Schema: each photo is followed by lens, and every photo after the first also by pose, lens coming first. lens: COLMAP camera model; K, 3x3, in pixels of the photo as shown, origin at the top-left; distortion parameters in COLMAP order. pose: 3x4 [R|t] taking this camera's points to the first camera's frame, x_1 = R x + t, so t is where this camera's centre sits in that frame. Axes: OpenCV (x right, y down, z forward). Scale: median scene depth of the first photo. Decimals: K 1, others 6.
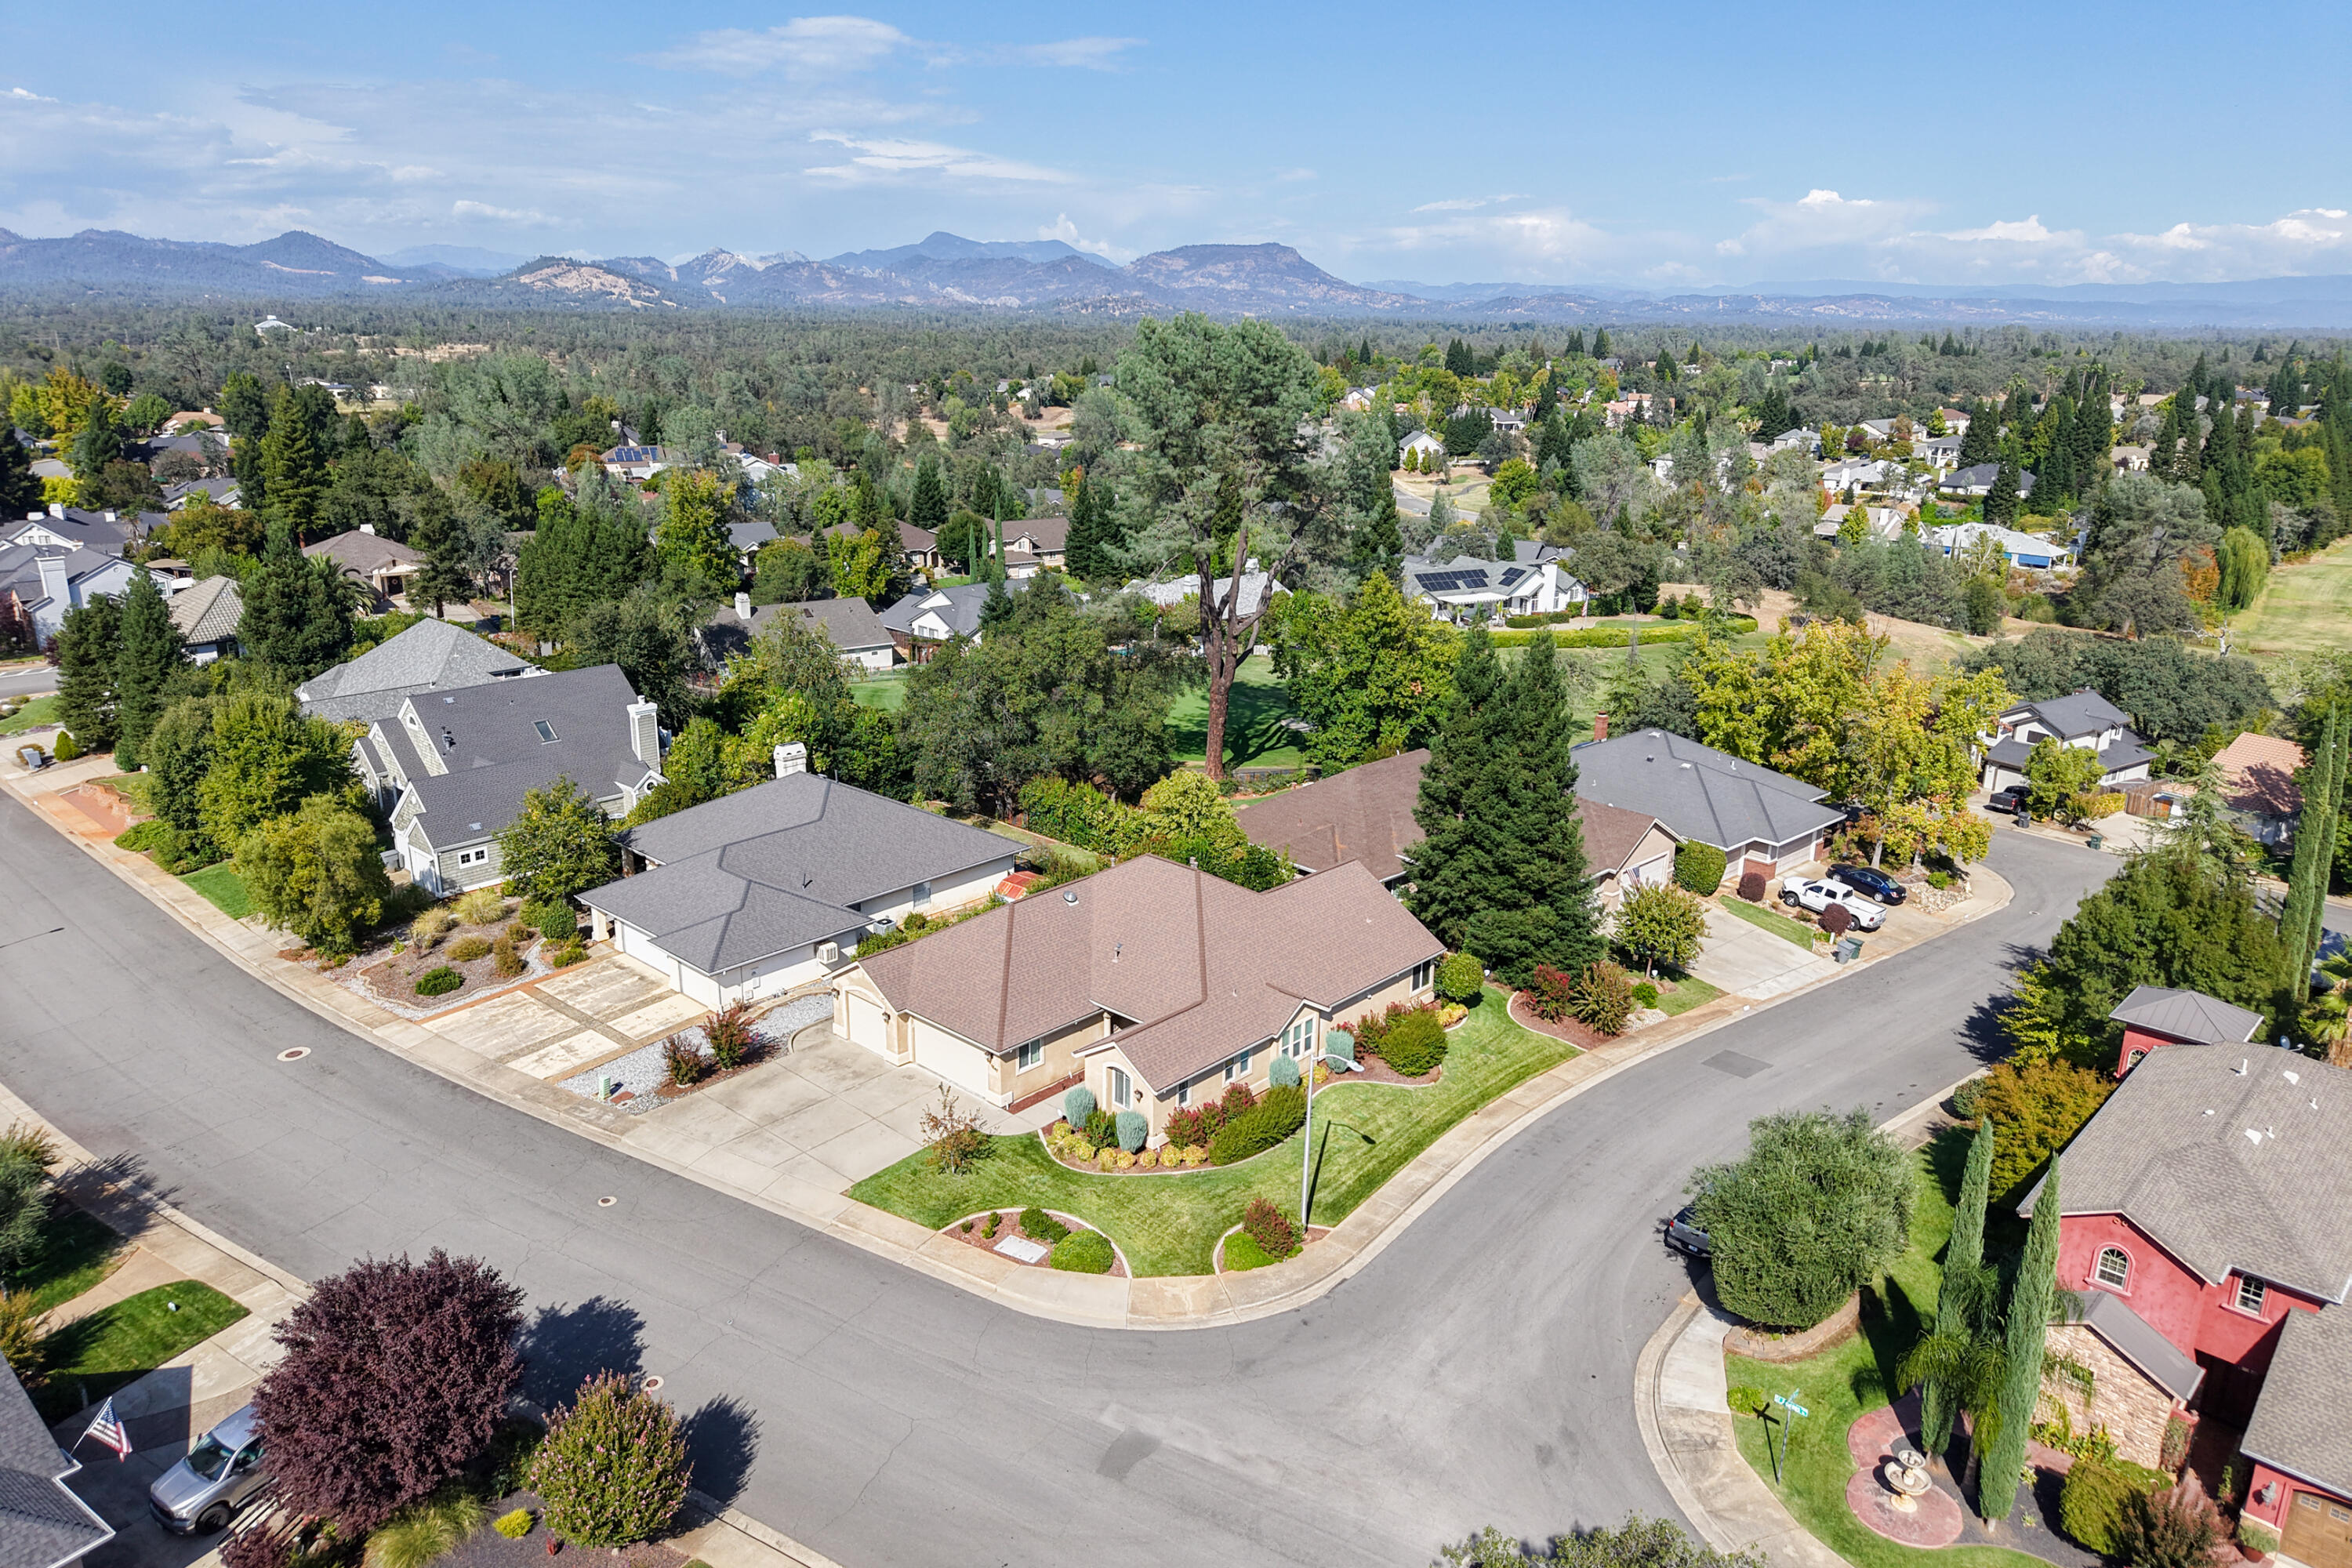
lens RADIAL K [[1591.4, 0, 1195.4], [0, 1591.4, 845.9], [0, 0, 1]] dist [0.001558, -0.001793]
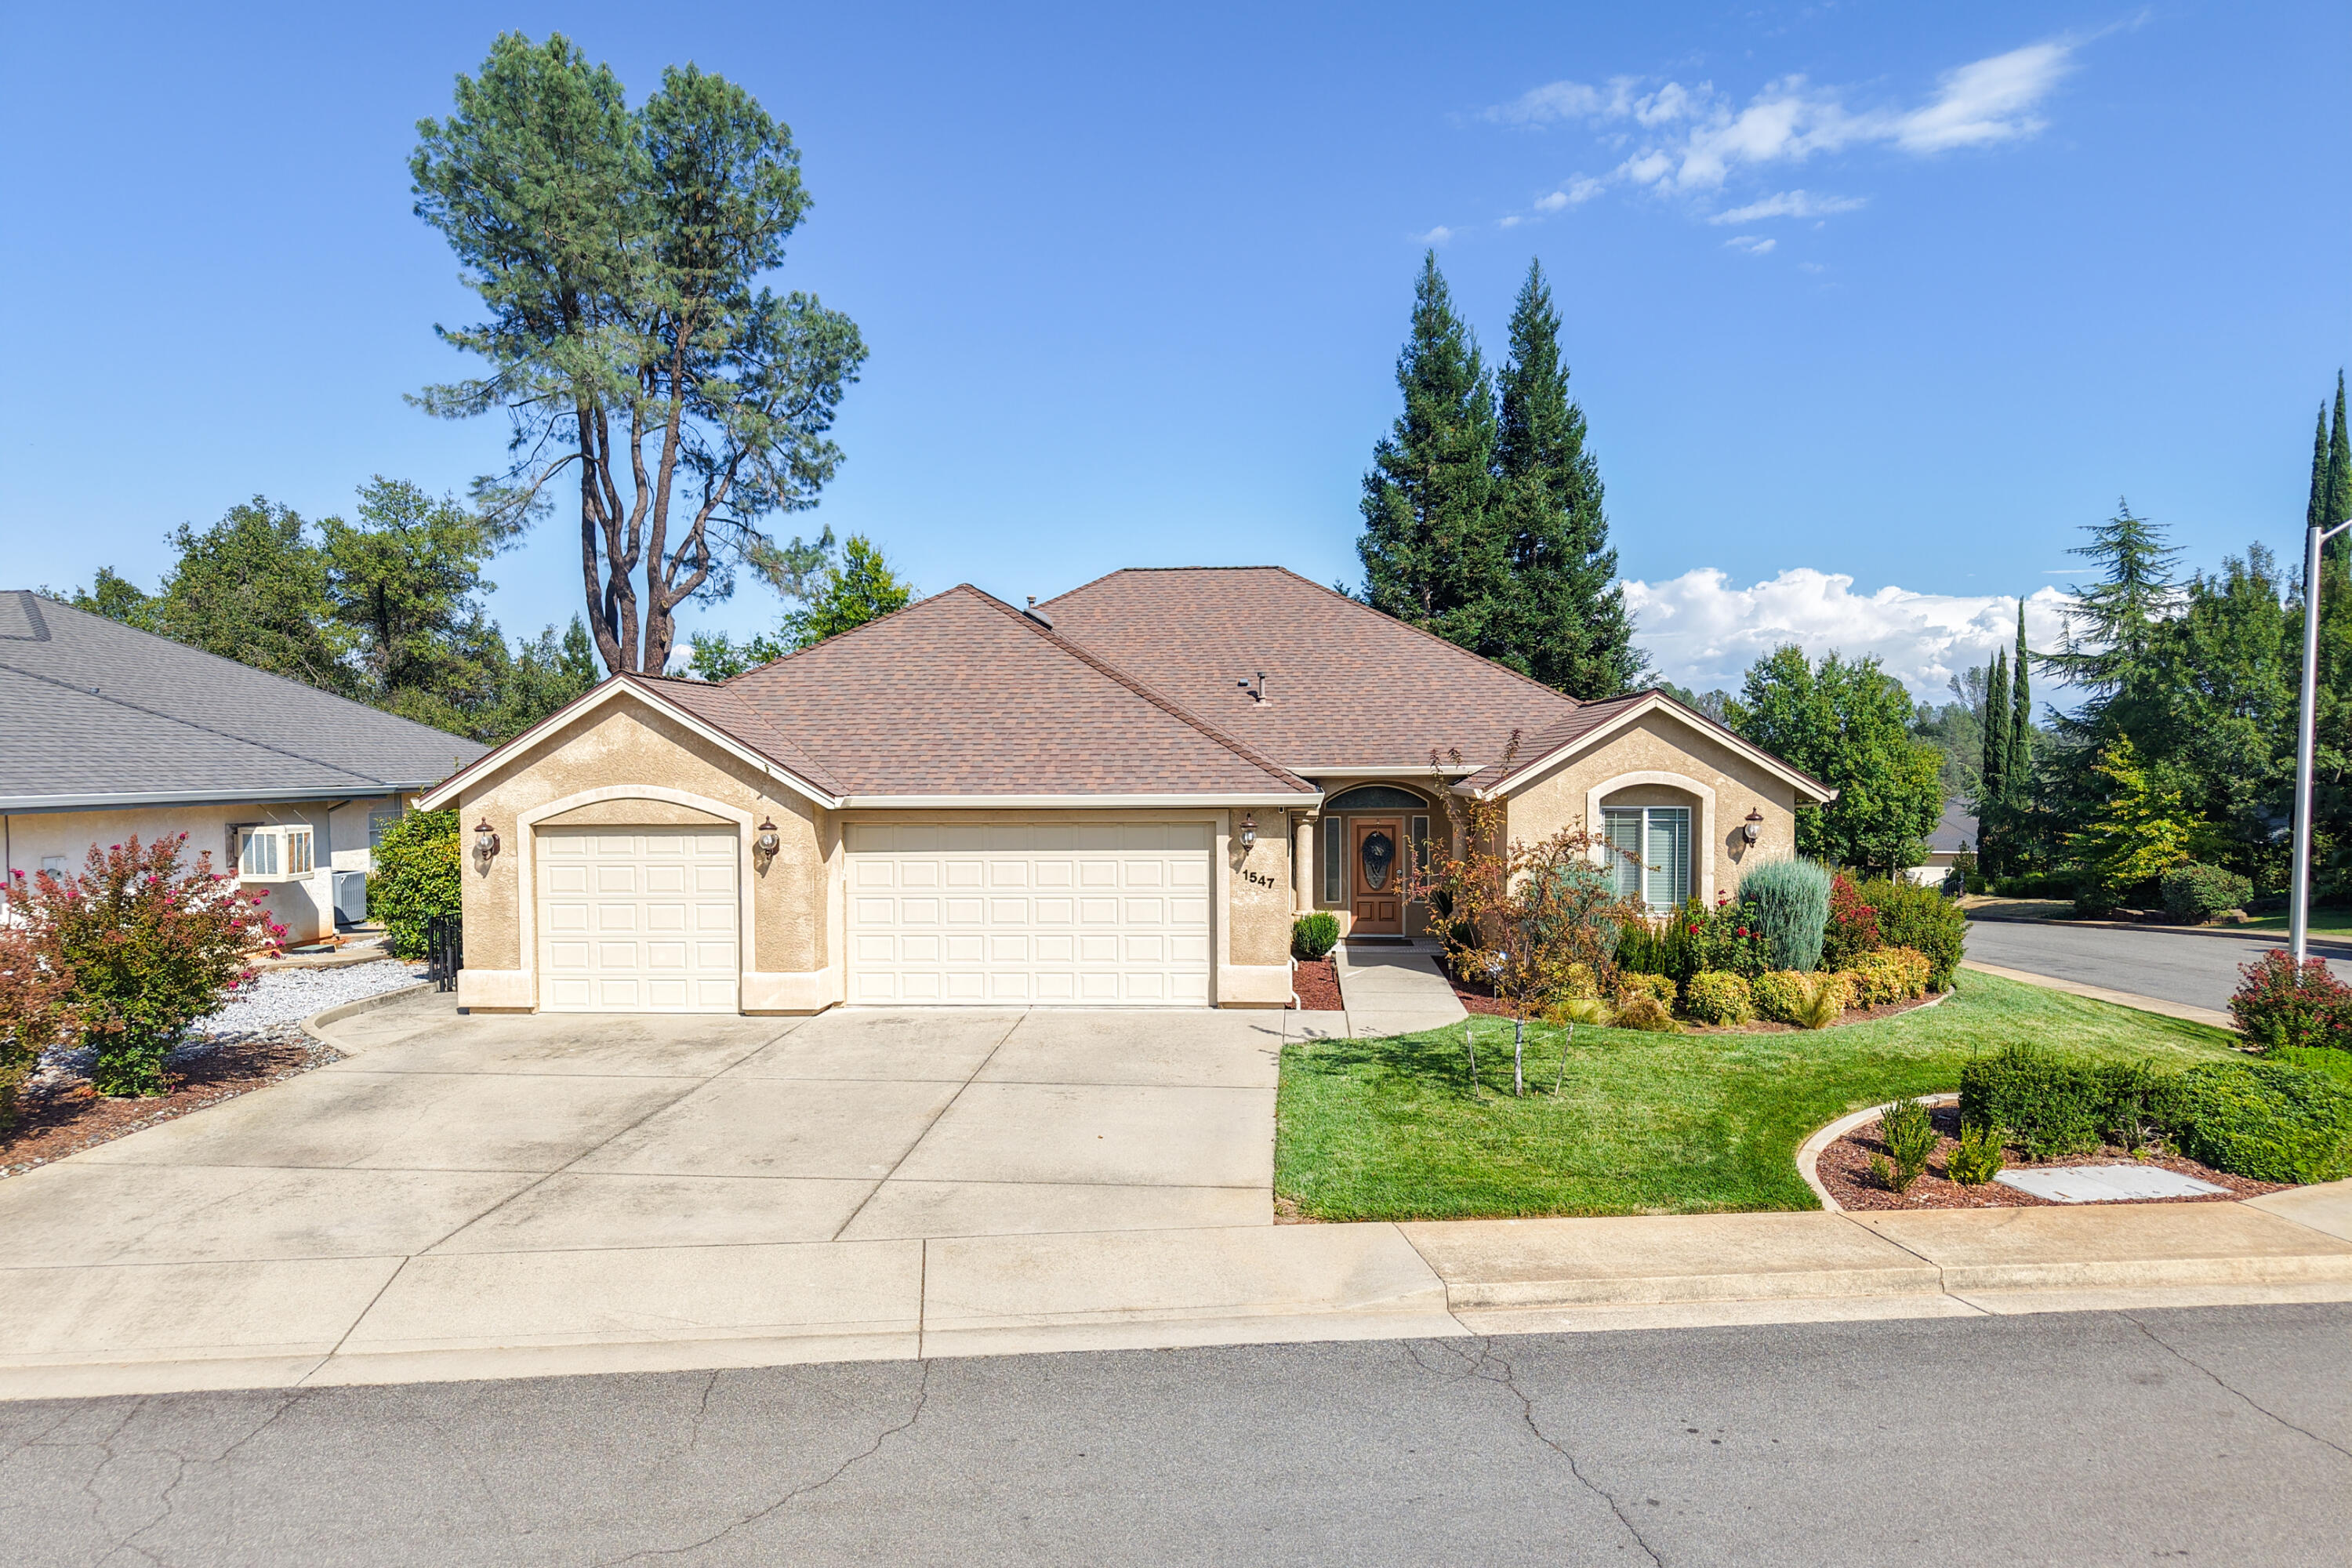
lens RADIAL K [[1591.8, 0, 1174.6], [0, 1591.8, 867.0], [0, 0, 1]] dist [0.005040, 0.001389]
pose [[0.787236, -0.052217, 0.614437, -0.190575], [0.216582, 0.956342, -0.196218, 0.110312], [-0.577366, 0.287546, 0.764176, 0.435266]]
